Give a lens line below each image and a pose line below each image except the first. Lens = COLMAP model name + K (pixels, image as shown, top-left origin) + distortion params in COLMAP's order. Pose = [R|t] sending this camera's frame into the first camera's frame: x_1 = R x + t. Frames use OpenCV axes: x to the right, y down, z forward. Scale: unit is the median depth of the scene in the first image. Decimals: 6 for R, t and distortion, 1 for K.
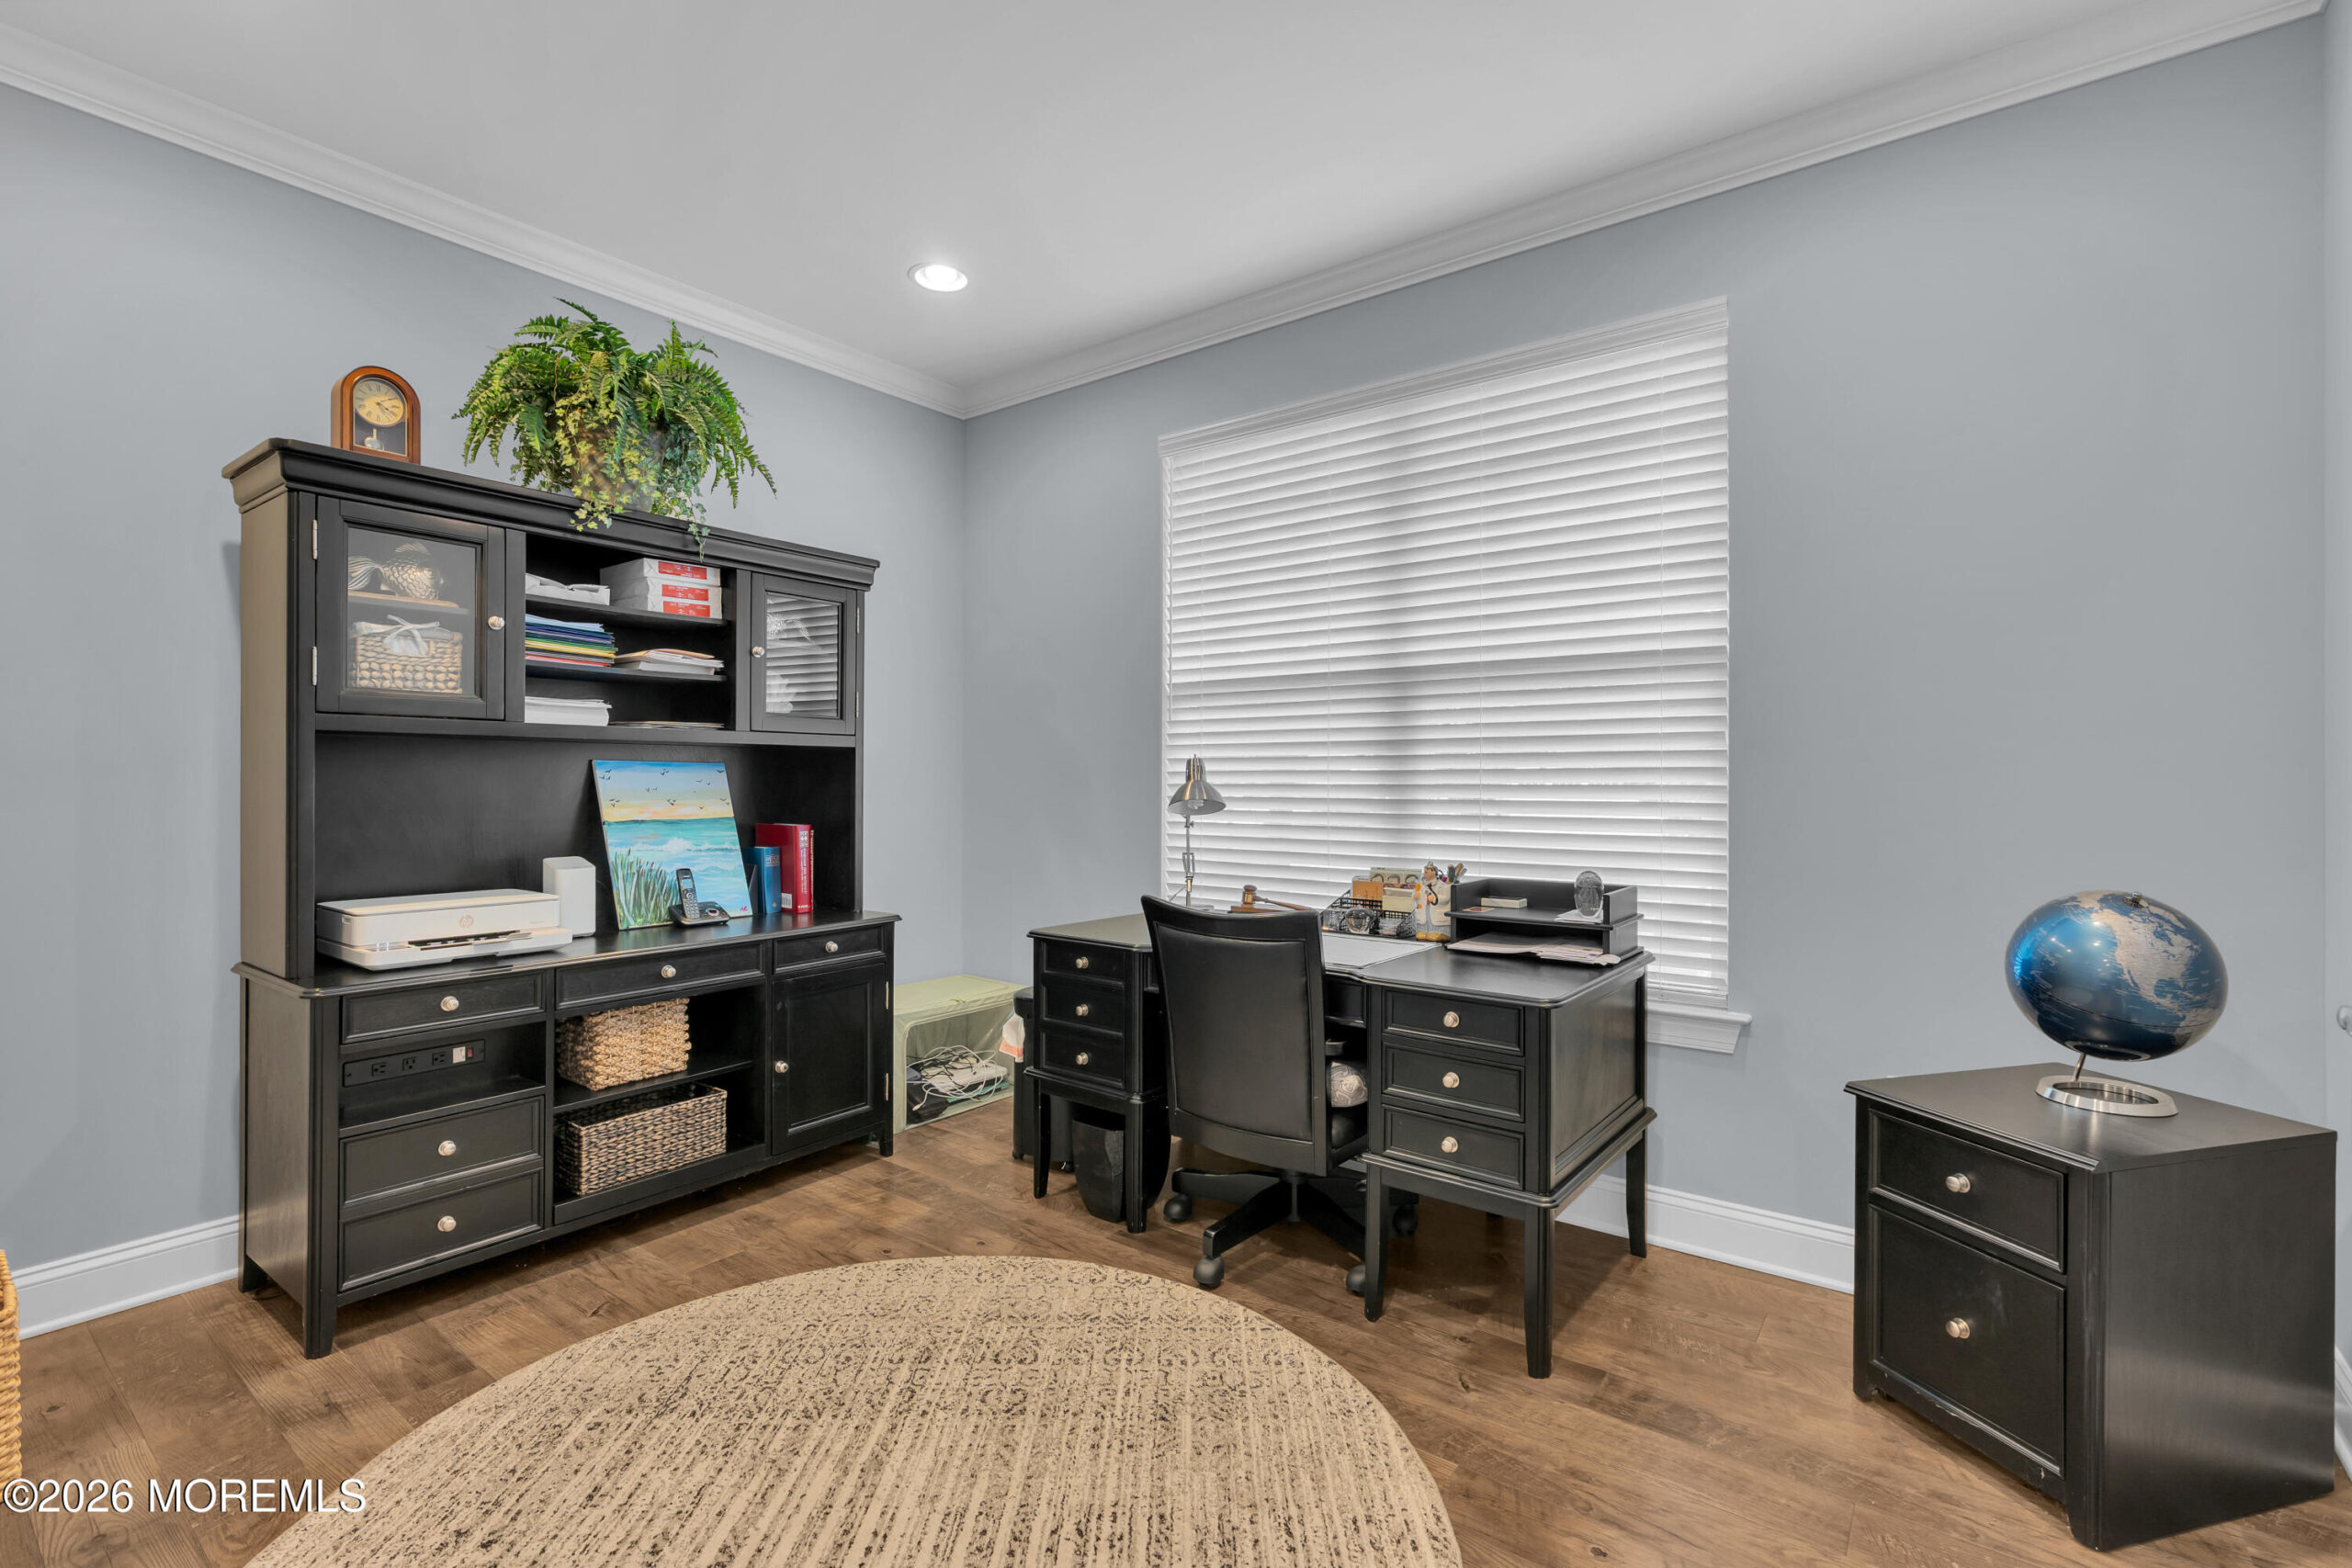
lens RADIAL K [[1050.9, 0, 1179.8], [0, 1050.9, 785.8], [0, 0, 1]] dist [-0.004392, -0.000051]
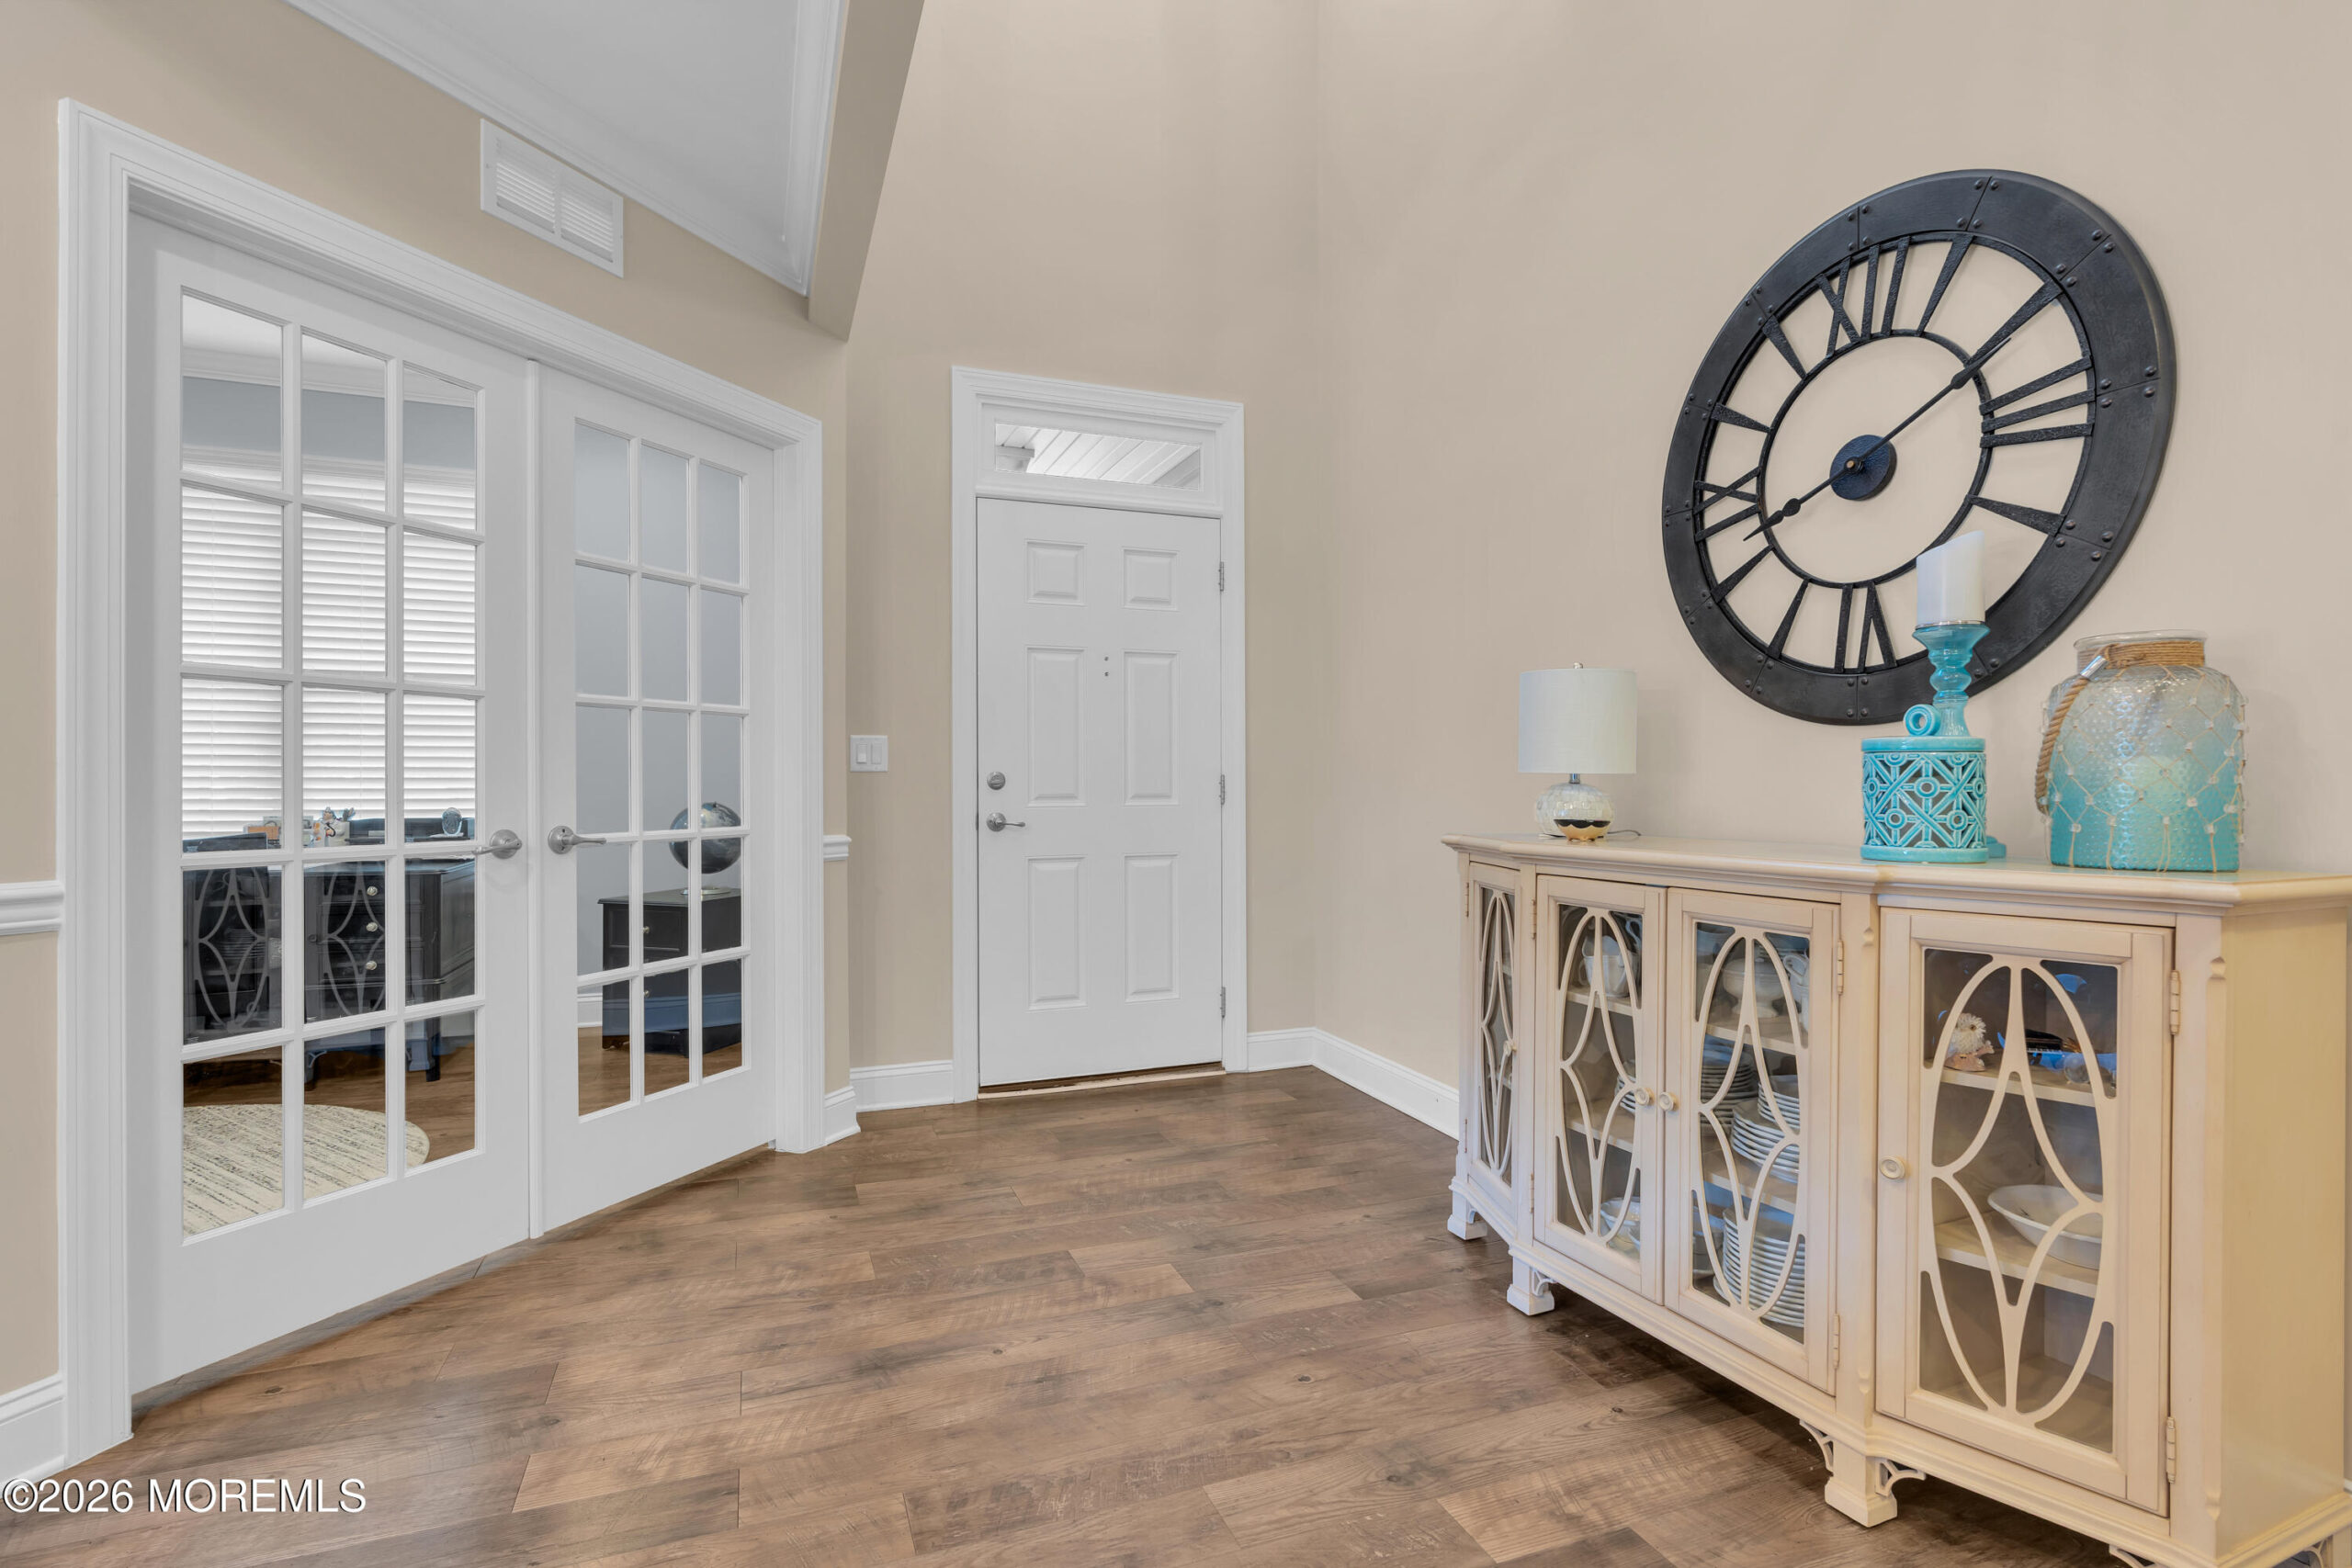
lens RADIAL K [[1092.6, 0, 1176.0], [0, 1092.6, 784.0], [0, 0, 1]] dist [-0.003844, -0.000140]
pose [[0.519313, 0.002463, 0.854580, -0.452215], [-0.005245, 0.999986, 0.000305, 0.030935], [-0.854568, -0.004640, 0.519319, -0.814213]]
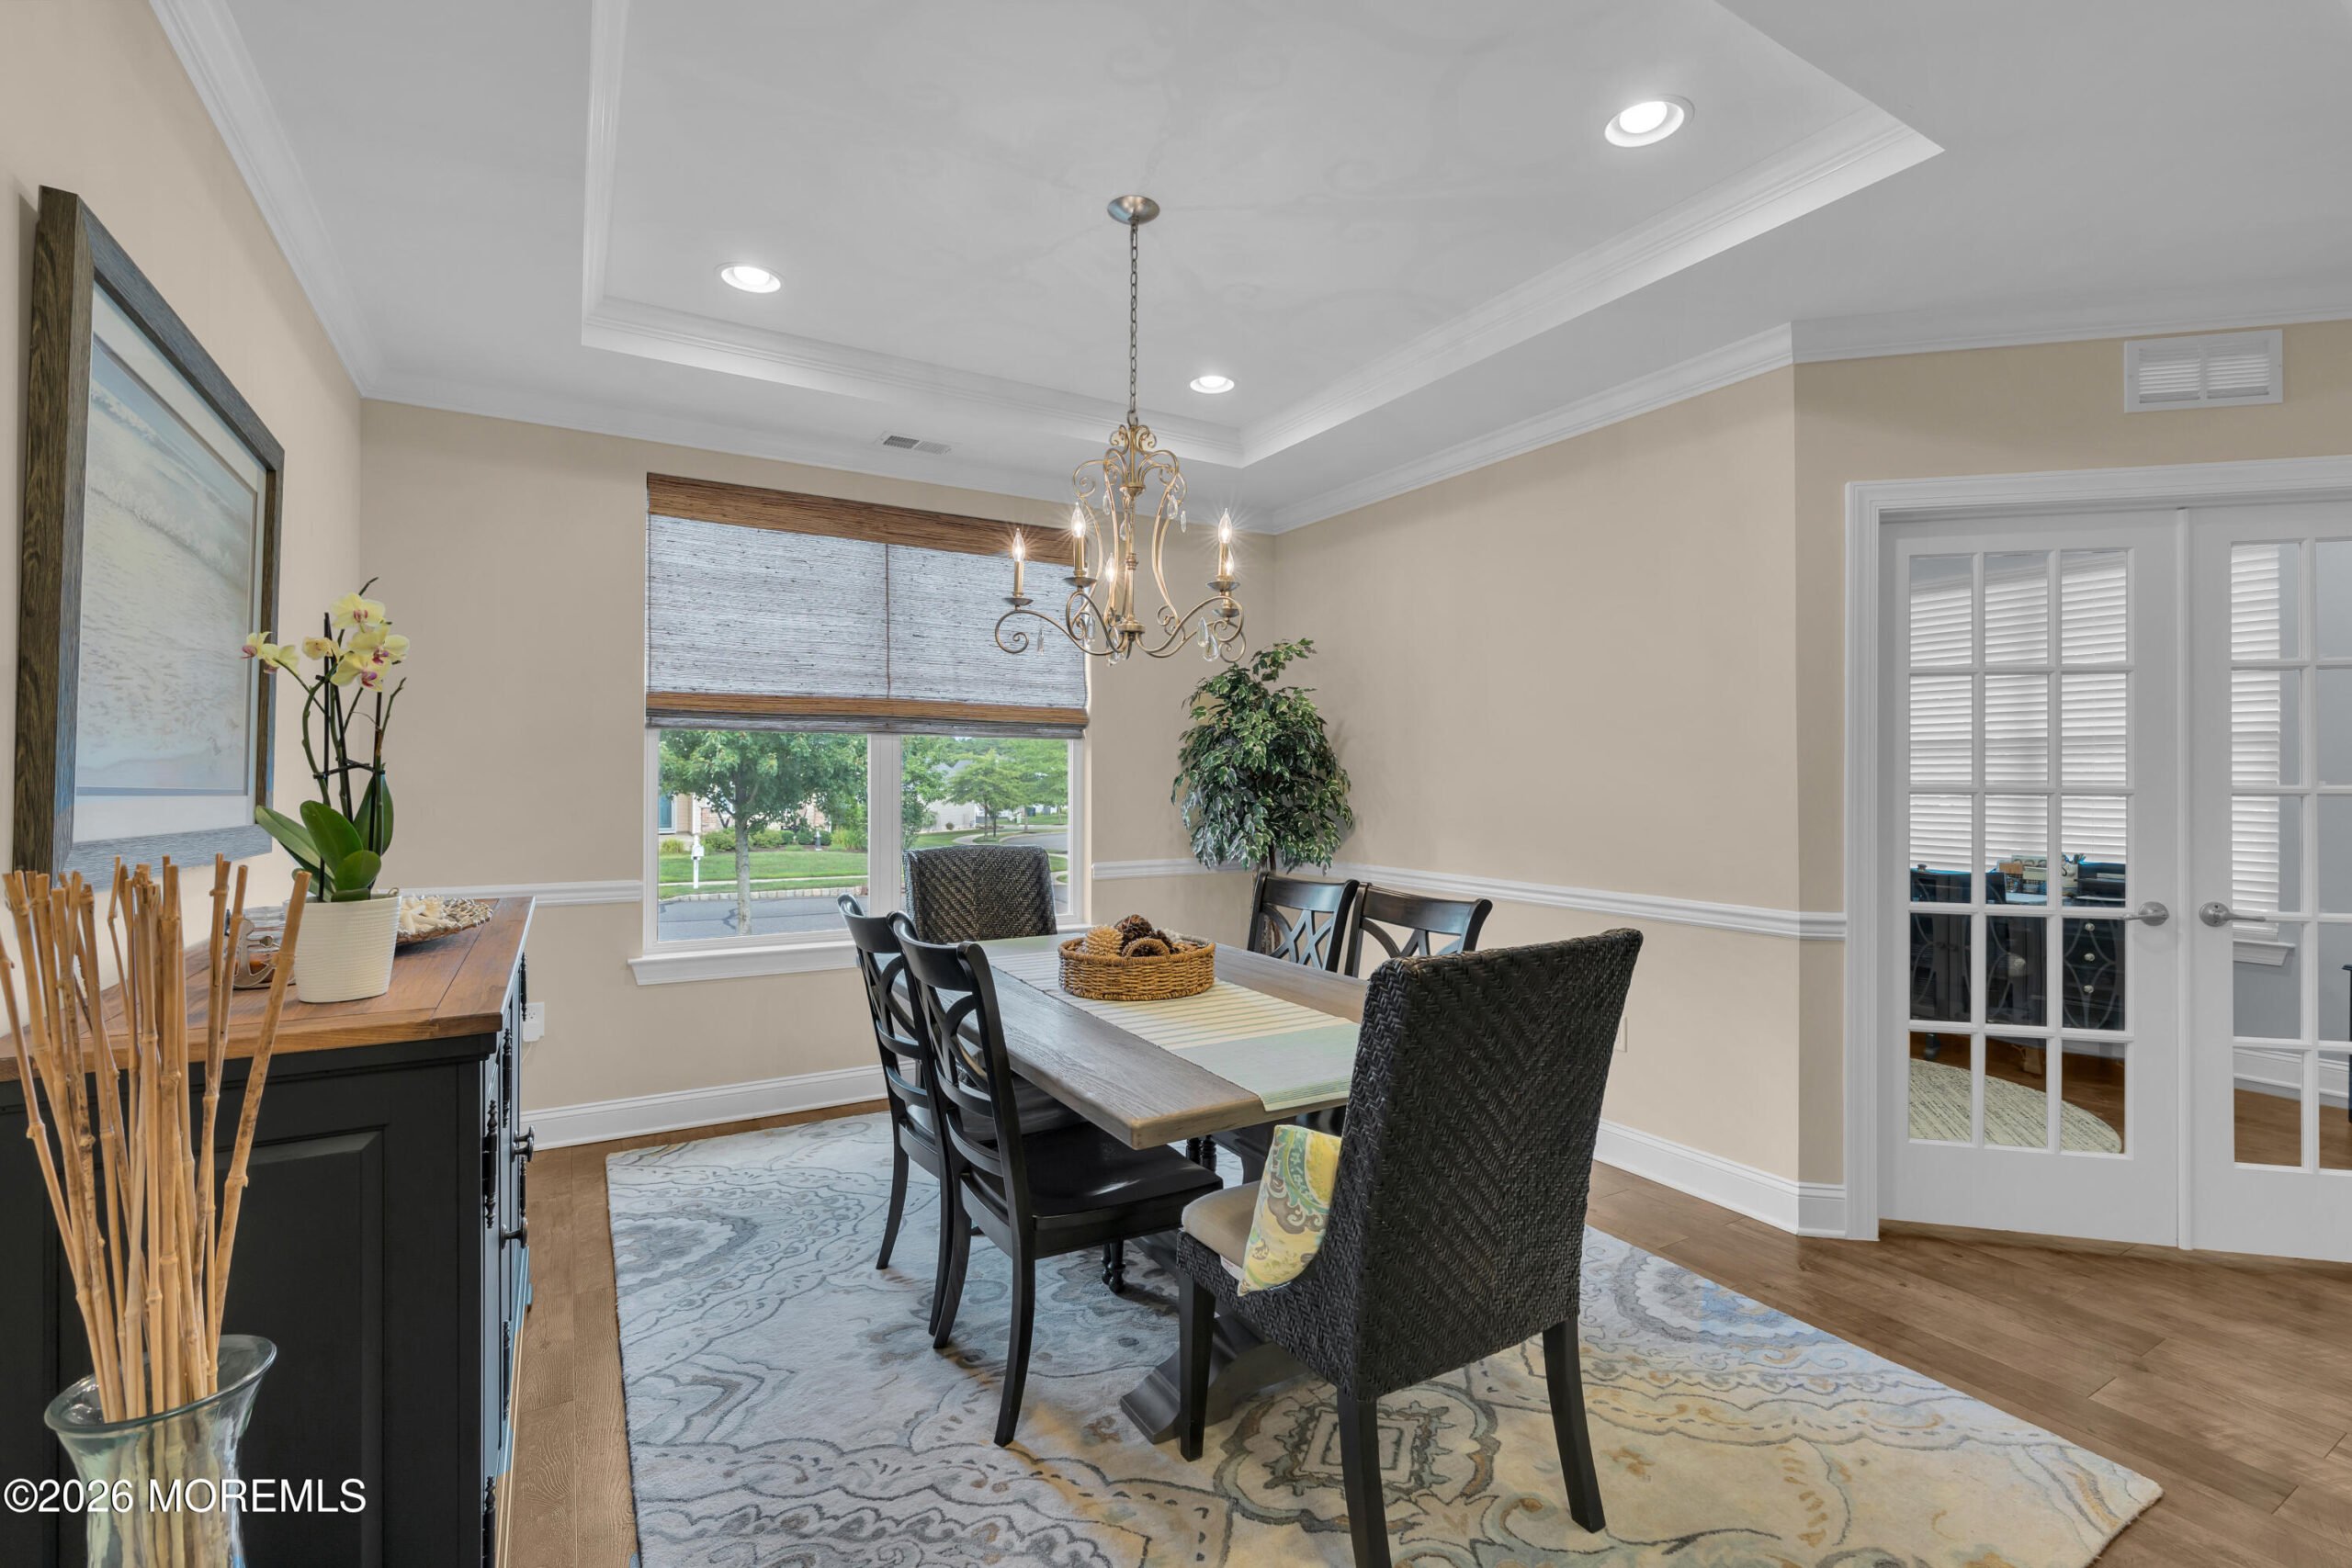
lens RADIAL K [[1050.9, 0, 1179.8], [0, 1050.9, 785.8], [0, 0, 1]] dist [-0.004392, -0.000051]
pose [[0.926480, 0.005355, -0.376307, -0.482905], [-0.002563, 0.999965, 0.007919, -0.051468], [0.376336, -0.006372, 0.926461, -1.221832]]
